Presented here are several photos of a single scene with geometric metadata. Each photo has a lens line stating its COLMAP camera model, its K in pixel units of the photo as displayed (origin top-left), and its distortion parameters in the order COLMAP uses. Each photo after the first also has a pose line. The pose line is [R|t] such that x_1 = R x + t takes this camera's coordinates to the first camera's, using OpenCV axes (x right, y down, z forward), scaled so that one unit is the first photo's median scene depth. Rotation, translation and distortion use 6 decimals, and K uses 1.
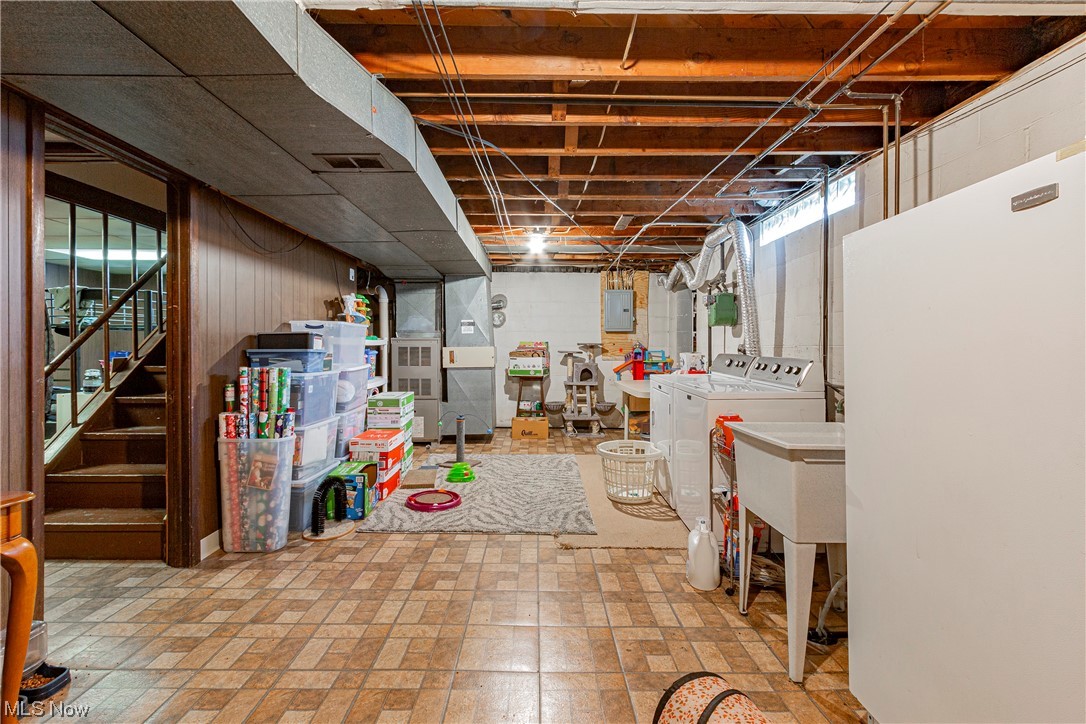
lens RADIAL K [[498.7, 0, 555.4], [0, 498.7, 346.9], [0, 0, 1]] dist [-0.022304, -0.000777]
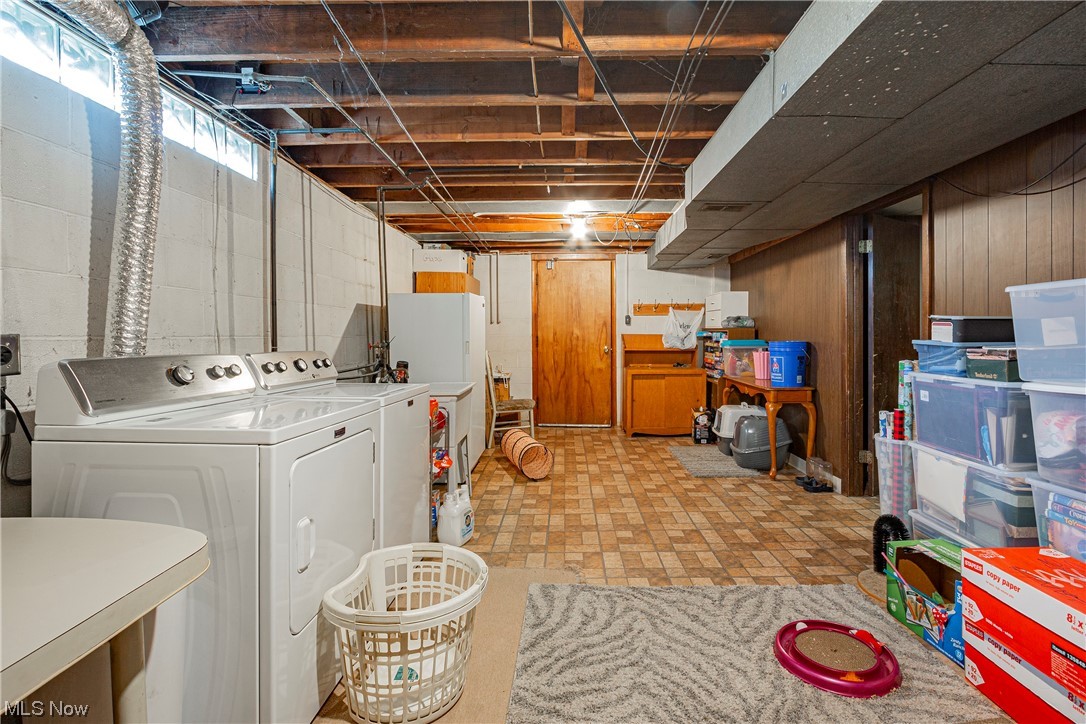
lens RADIAL K [[498.7, 0, 555.4], [0, 498.7, 346.9], [0, 0, 1]] dist [-0.022304, -0.000777]
pose [[-0.998023, 0.000520, 0.062844, -0.006138], [0.001242, 0.999934, 0.011455, 0.008649], [-0.062834, 0.011510, -0.997958, 2.191975]]
